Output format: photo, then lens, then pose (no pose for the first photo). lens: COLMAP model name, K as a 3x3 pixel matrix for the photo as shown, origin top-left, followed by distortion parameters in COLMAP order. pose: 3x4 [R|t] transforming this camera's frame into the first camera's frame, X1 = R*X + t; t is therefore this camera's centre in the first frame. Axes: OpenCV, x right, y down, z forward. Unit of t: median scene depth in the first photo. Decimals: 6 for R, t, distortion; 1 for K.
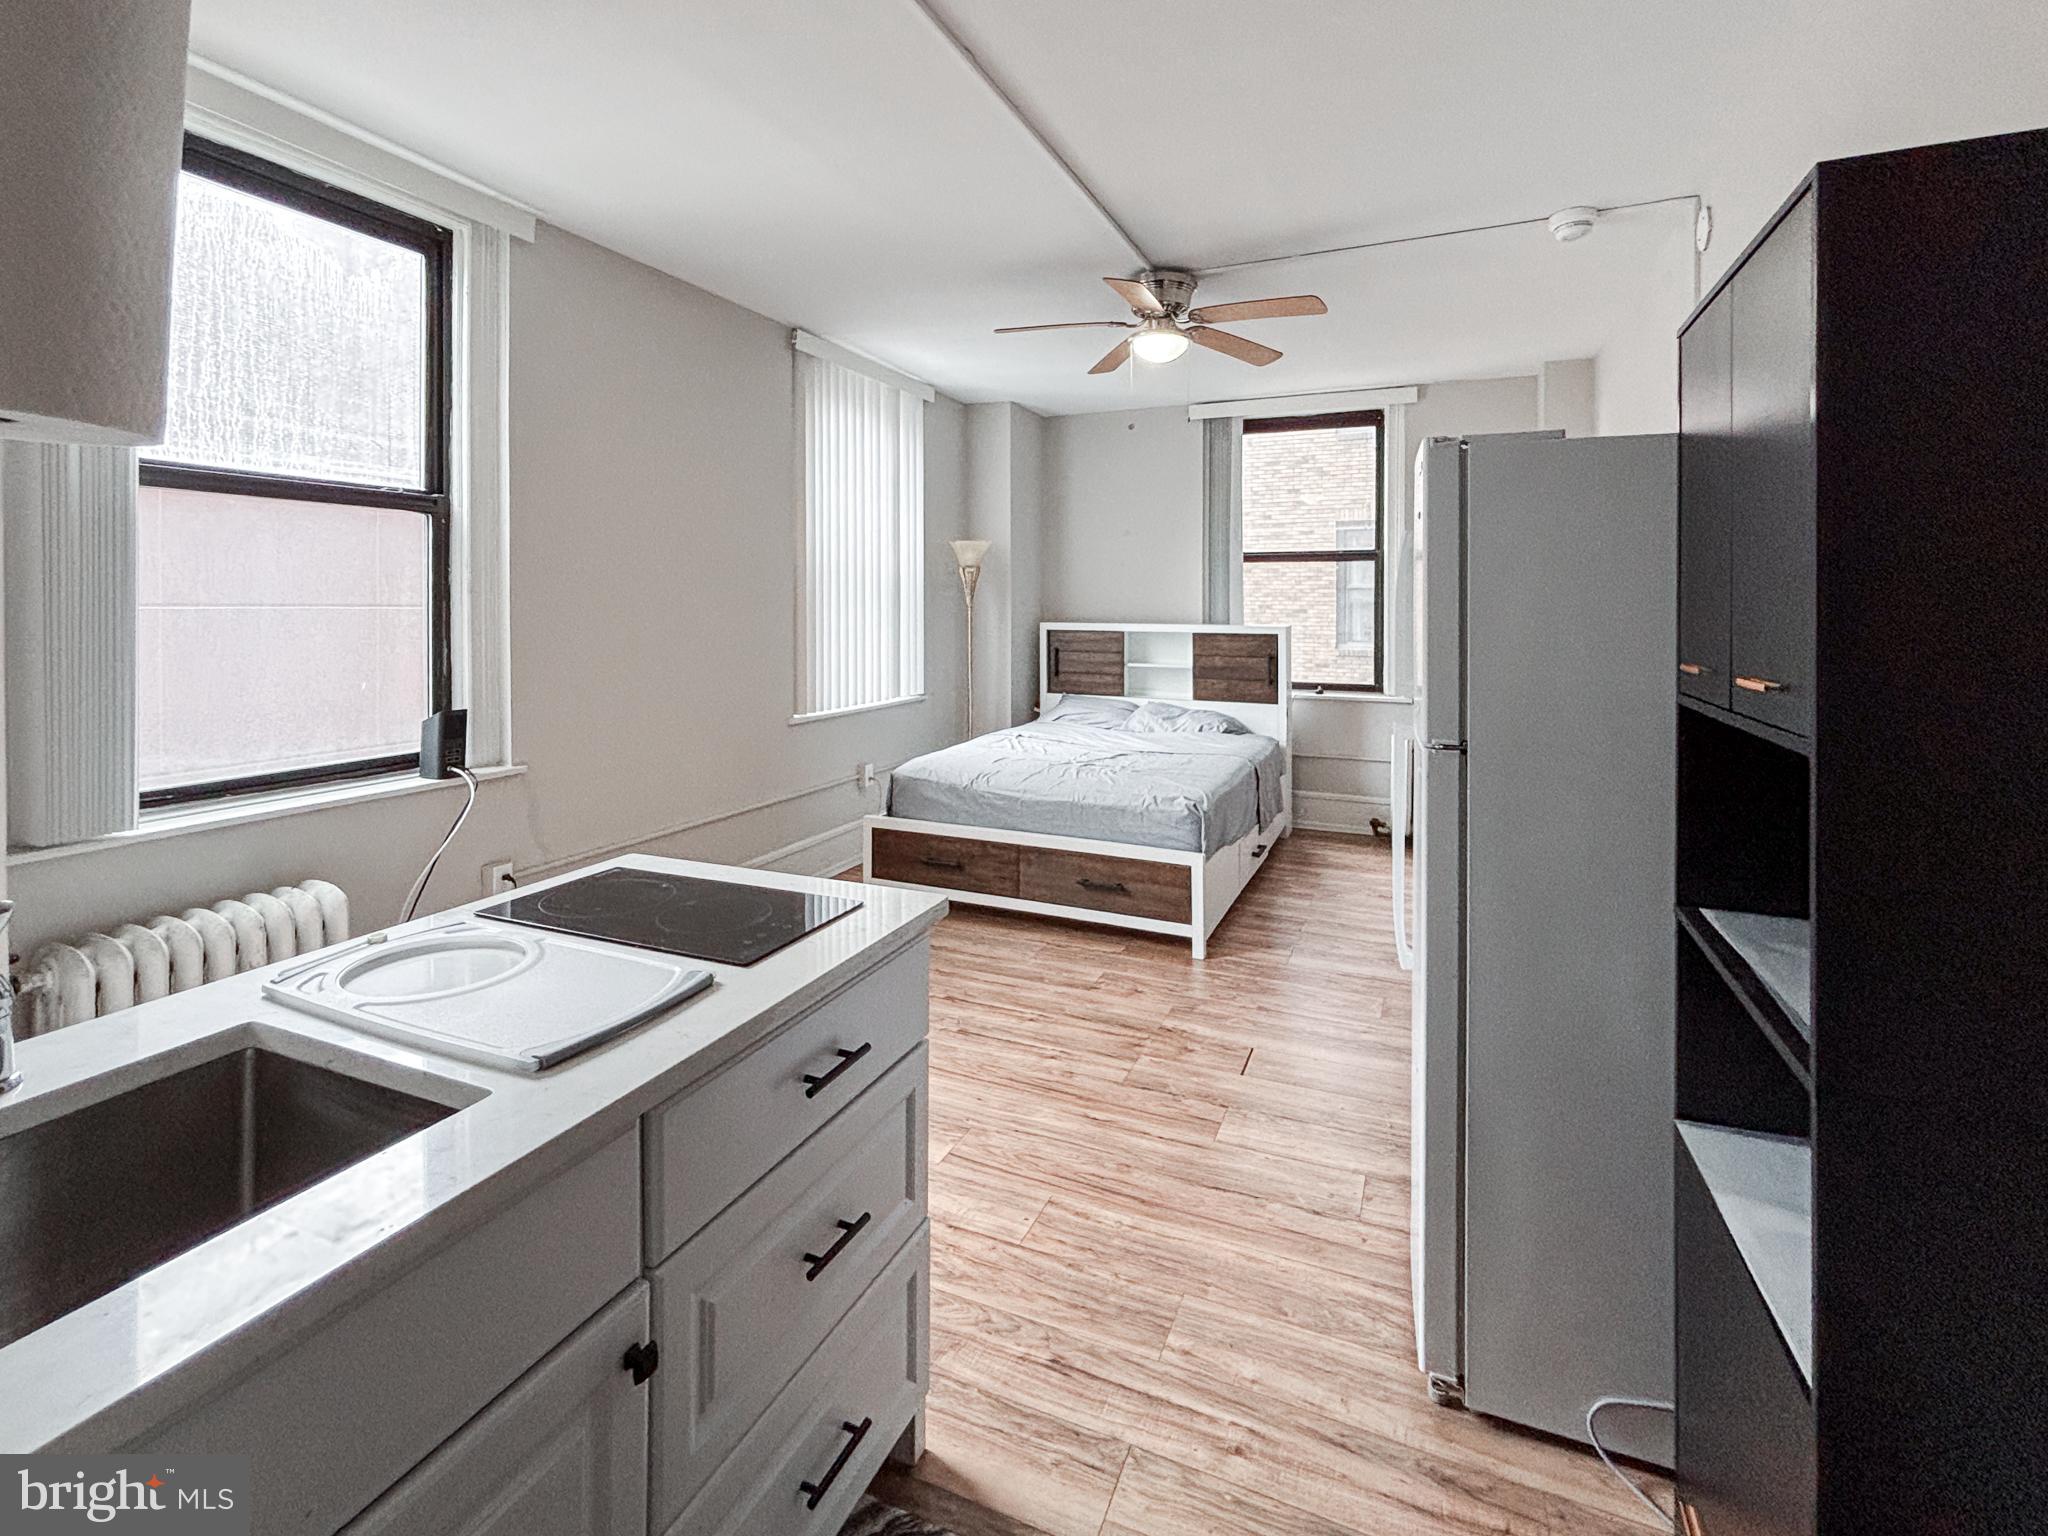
lens RADIAL K [[972.2, 0, 941.0], [0, 972.2, 637.3], [0, 0, 1]] dist [0.056569, 0.000251]
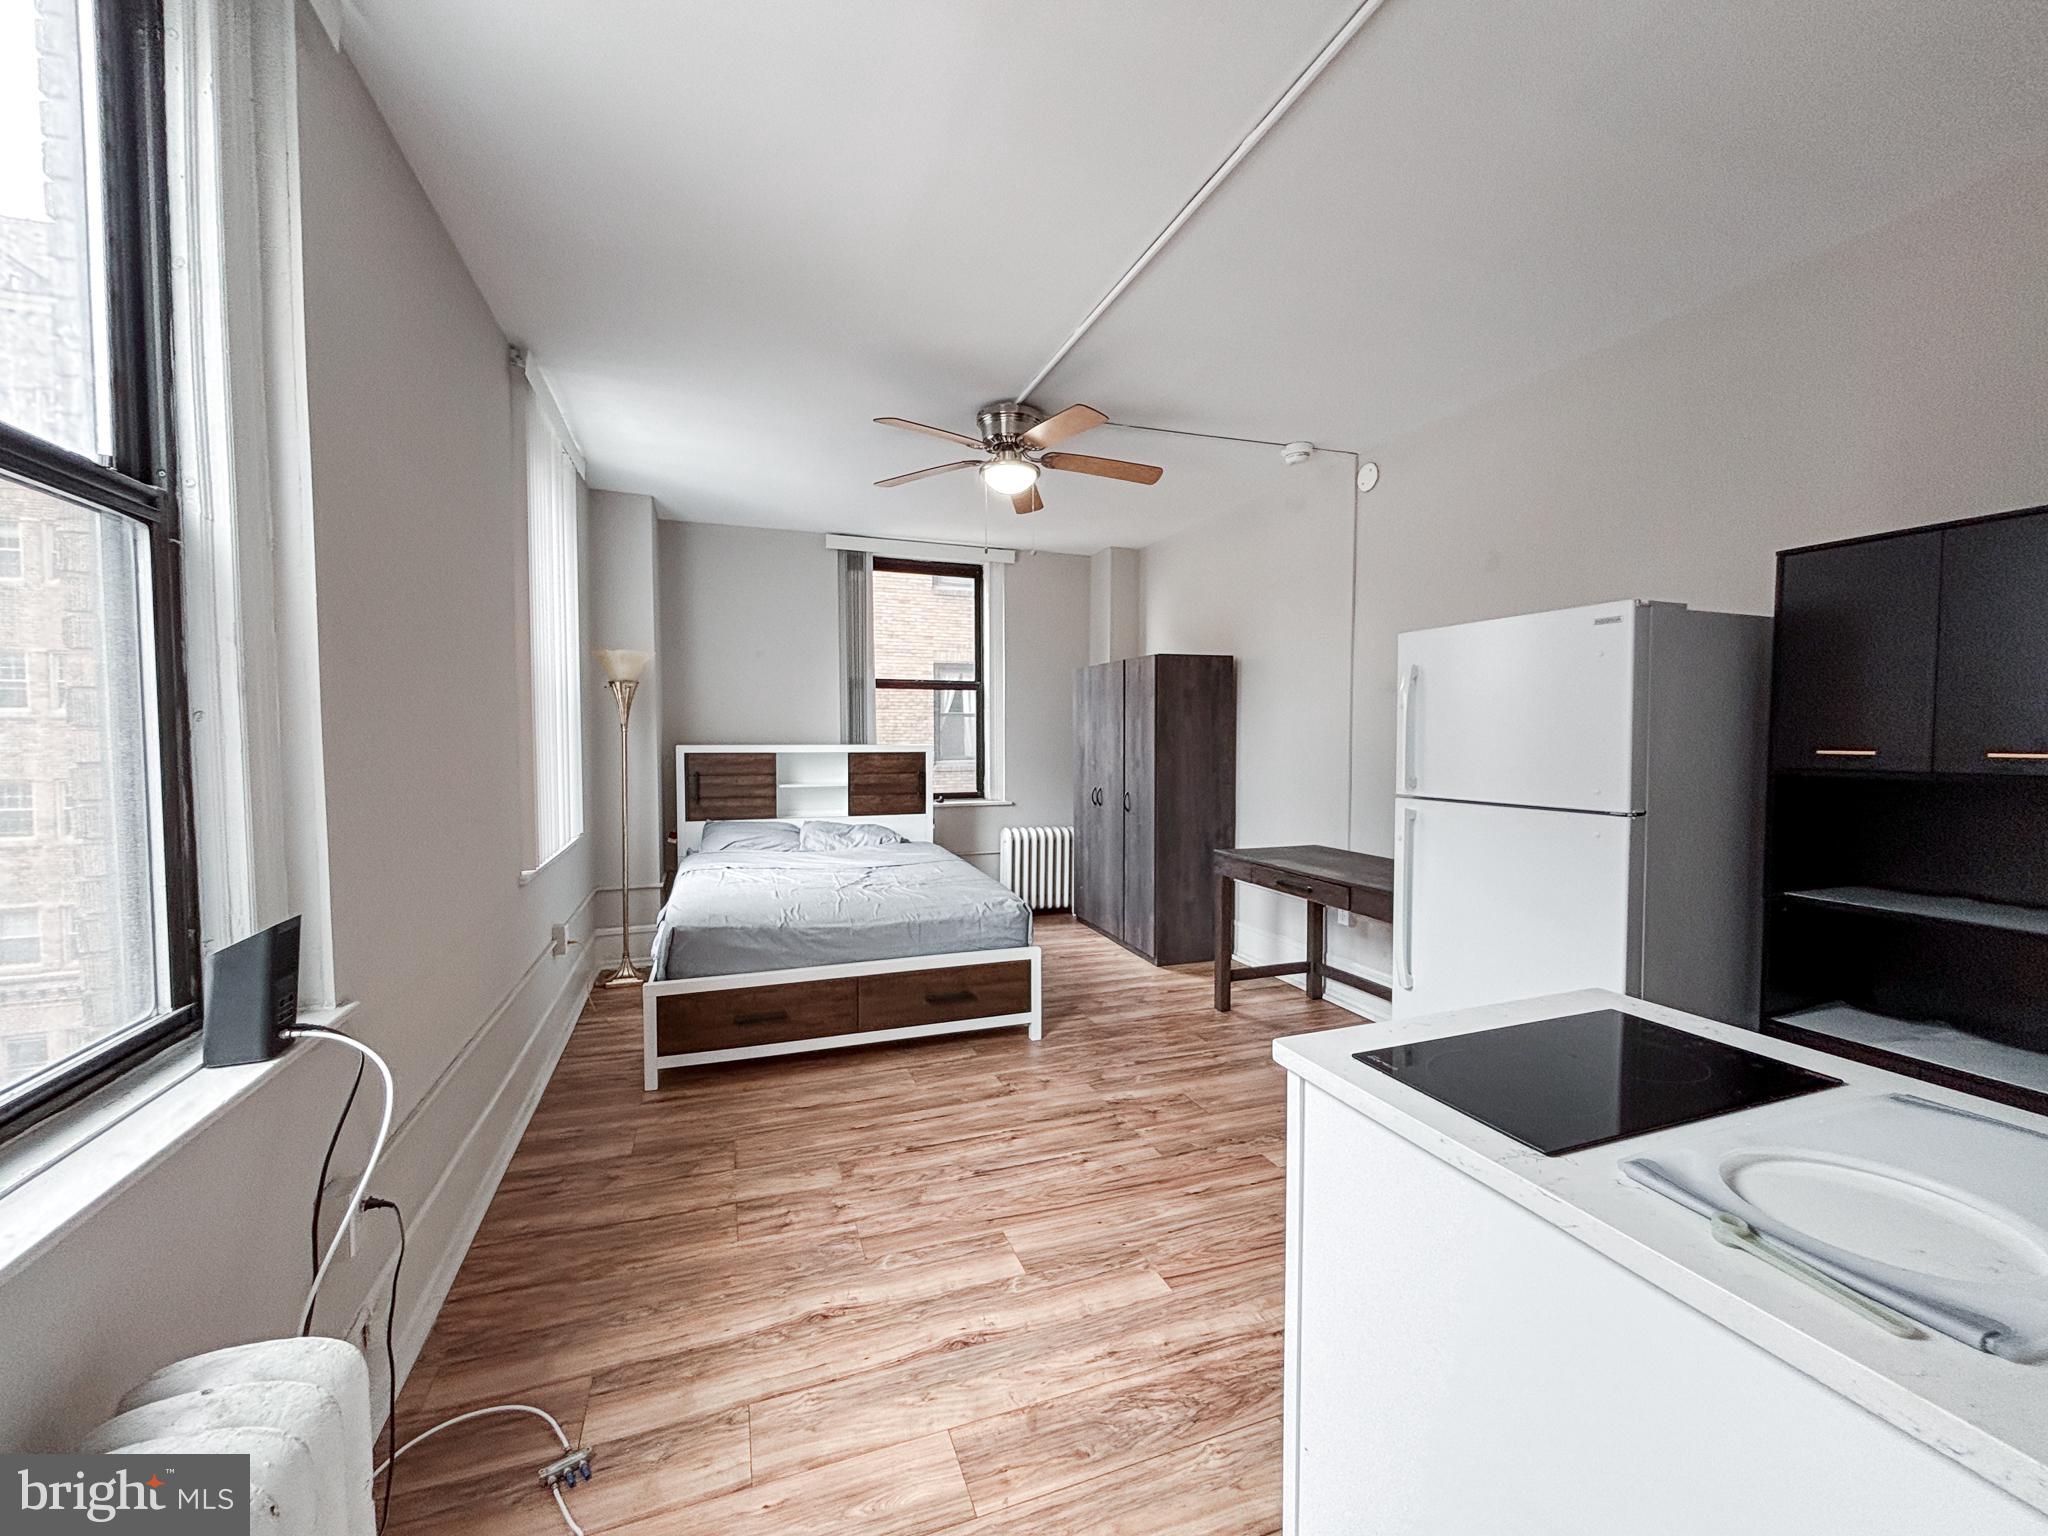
lens RADIAL K [[877.7, 0, 1010.3], [0, 877.7, 765.5], [0, 0, 1]] dist [0.010693, -0.002382]
pose [[0.700806, -0.029006, 0.712762, -0.408468], [0.030611, 0.999475, 0.010576, 0.006702], [-0.712695, 0.014407, 0.701326, 0.295939]]
